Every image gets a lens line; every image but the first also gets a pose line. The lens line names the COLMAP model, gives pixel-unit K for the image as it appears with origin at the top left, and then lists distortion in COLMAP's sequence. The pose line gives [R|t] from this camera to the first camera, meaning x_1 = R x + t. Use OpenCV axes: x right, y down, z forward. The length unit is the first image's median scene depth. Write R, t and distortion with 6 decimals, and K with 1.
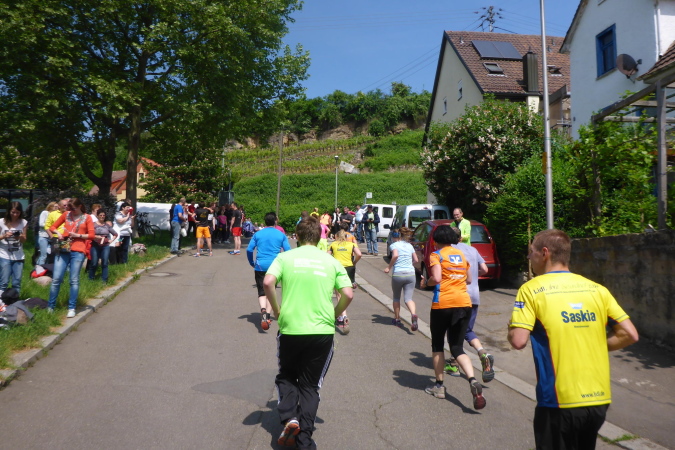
lens RADIAL K [[588.5, 0, 334.9], [0, 588.5, 225.9], [0, 0, 1]] dist [-0.009733, -0.003971]
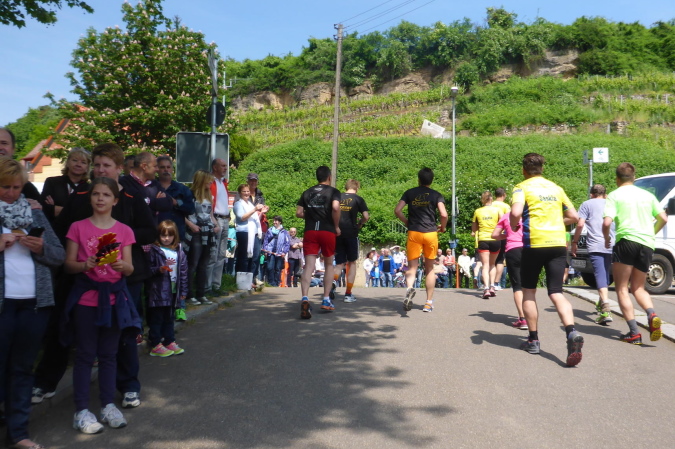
lens RADIAL K [[588.5, 0, 339.6], [0, 588.5, 222.8], [0, 0, 1]] dist [-0.009733, -0.003971]
pose [[0.999536, -0.004728, -0.030079, -0.051134], [0.004923, 0.999967, 0.006414, -0.007188], [0.030048, -0.006559, 0.999527, 0.337615]]
